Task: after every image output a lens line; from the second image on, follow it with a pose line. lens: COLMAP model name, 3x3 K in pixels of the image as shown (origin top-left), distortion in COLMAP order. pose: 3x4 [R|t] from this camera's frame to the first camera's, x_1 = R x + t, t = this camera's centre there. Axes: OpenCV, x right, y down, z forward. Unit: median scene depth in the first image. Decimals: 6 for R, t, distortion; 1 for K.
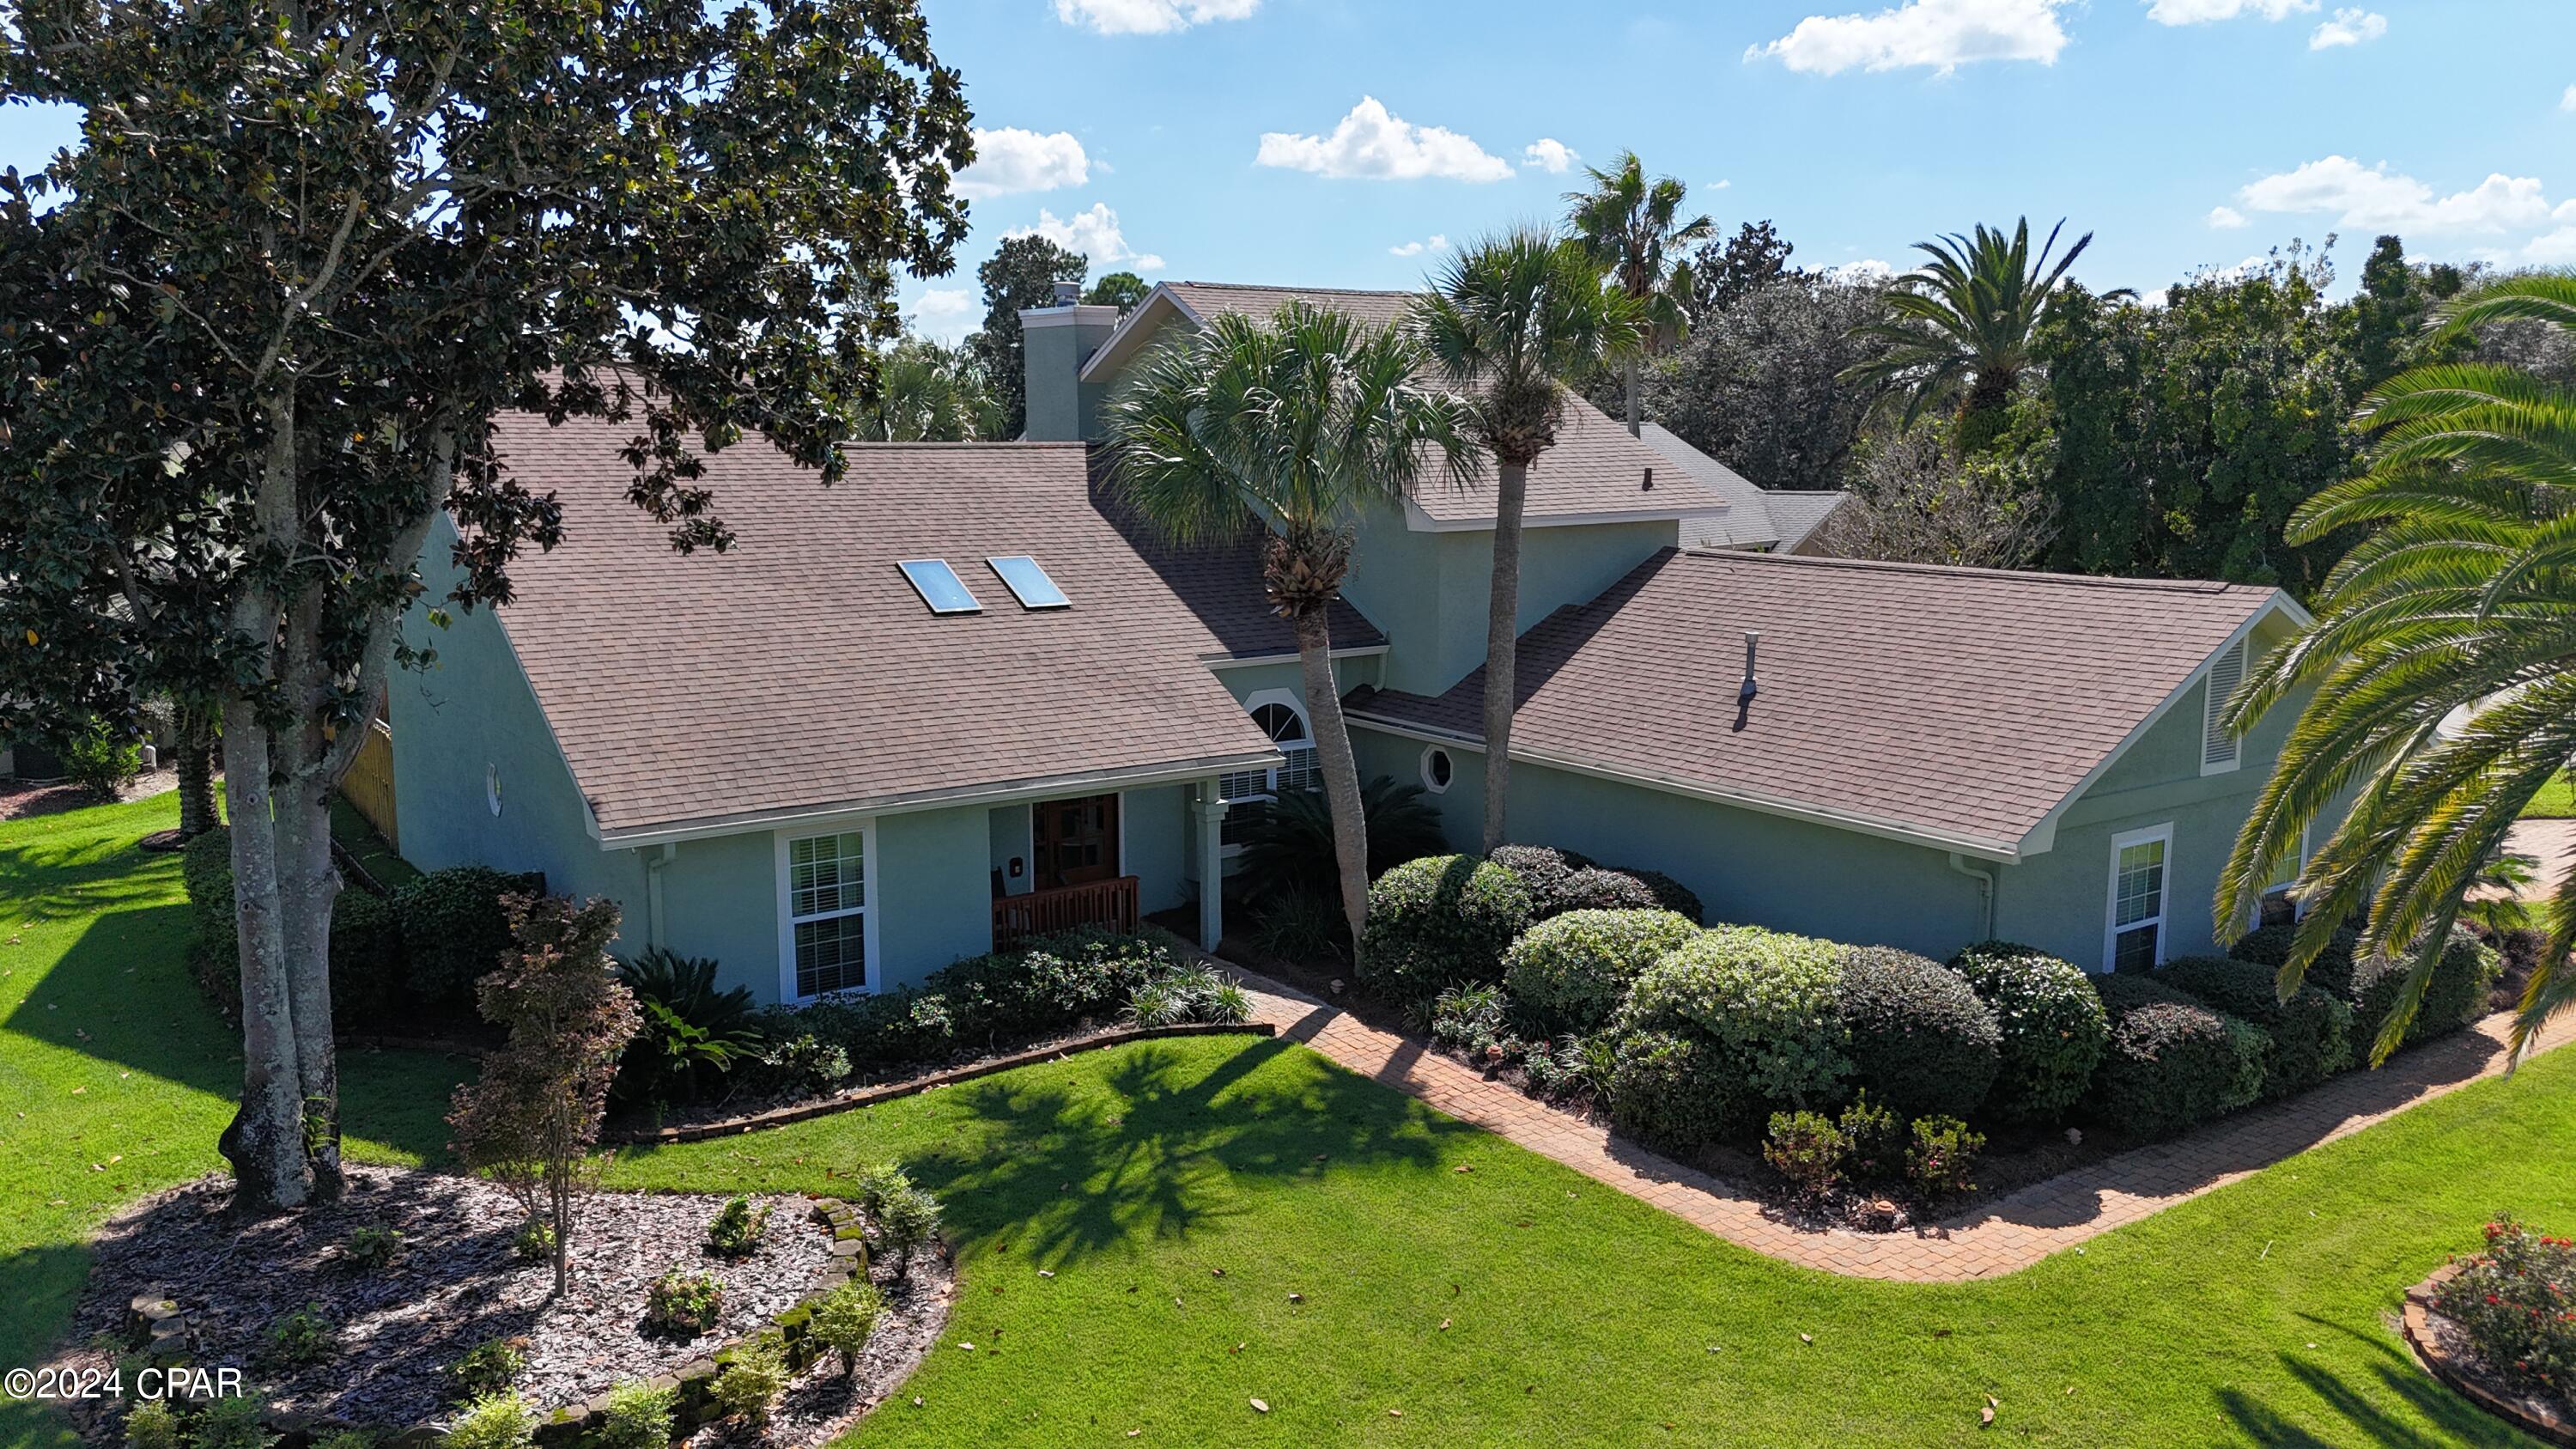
lens RADIAL K [[1919.9, 0, 1288.0], [0, 1919.9, 724.5], [0, 0, 1]] dist [0.077776, -0.080067]
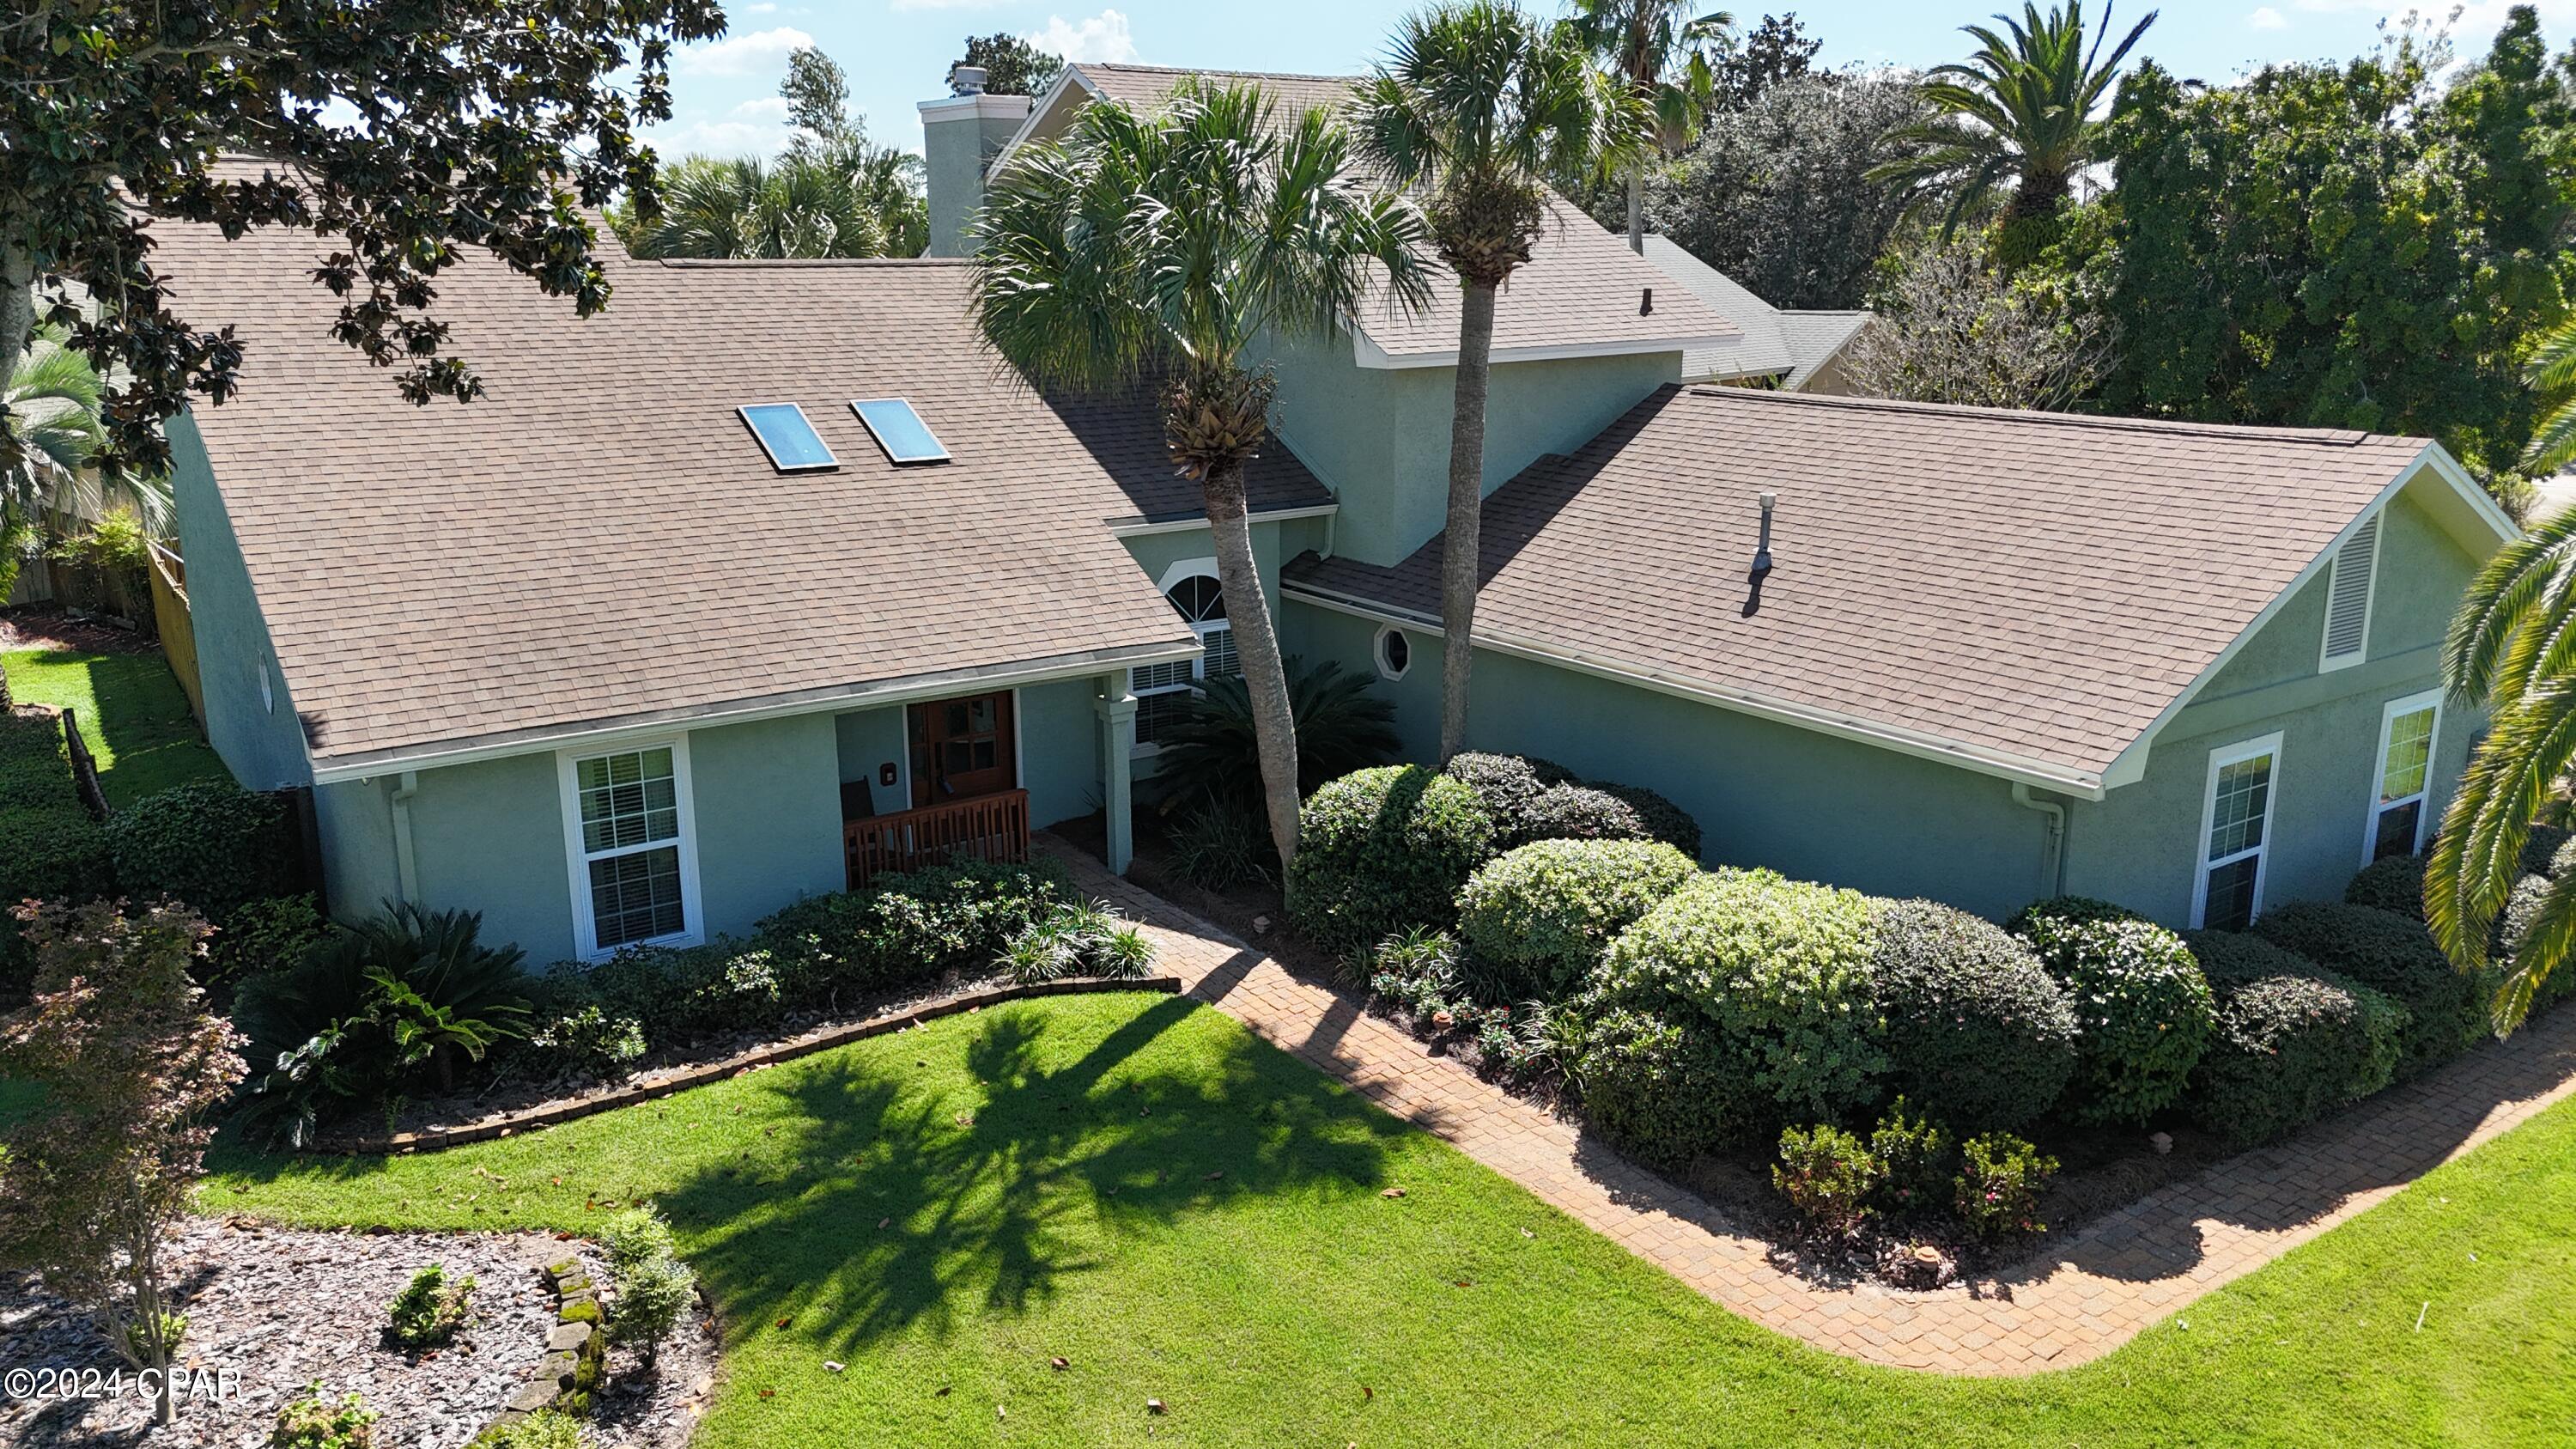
lens RADIAL K [[1919.9, 0, 1288.0], [0, 1919.9, 724.5], [0, 0, 1]] dist [0.077776, -0.080067]
pose [[0.999992, -0.003435, -0.001912, 0.043129], [0.003595, 0.995849, 0.090954, -0.028816], [0.001592, -0.090960, 0.995853, 0.196777]]
